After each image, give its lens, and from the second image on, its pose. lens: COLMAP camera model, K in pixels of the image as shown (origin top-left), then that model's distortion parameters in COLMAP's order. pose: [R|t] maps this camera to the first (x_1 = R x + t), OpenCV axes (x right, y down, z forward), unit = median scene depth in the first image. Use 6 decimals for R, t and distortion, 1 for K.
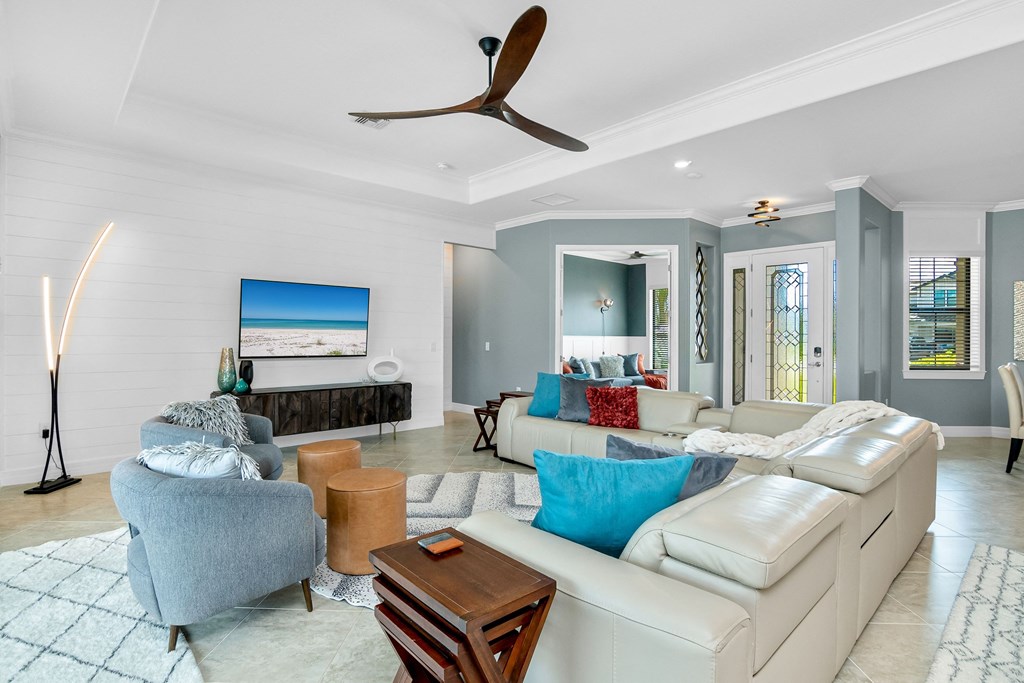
lens RADIAL K [[506.6, 0, 512.0], [0, 506.6, 341.5], [0, 0, 1]] dist [-0.022174, -0.000008]
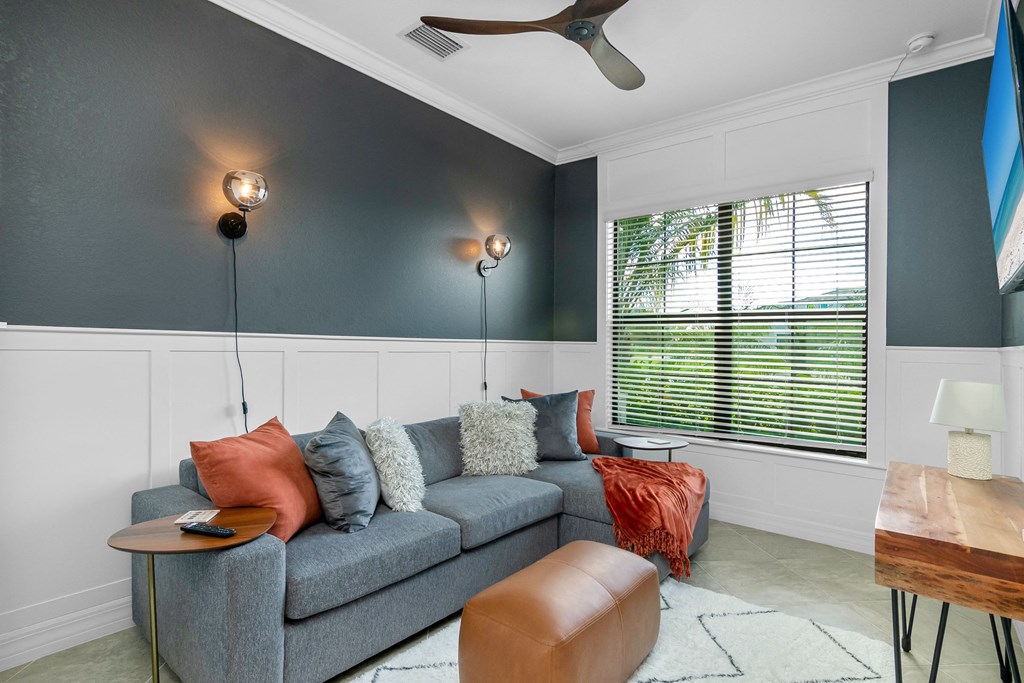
lens RADIAL K [[506.6, 0, 512.0], [0, 506.6, 341.5], [0, 0, 1]] dist [-0.022174, -0.000008]
pose [[0.991400, 0.008371, 0.130601, 0.162538], [-0.007155, 0.999927, -0.009775, -0.005838], [-0.130673, 0.008756, 0.991387, 0.676039]]
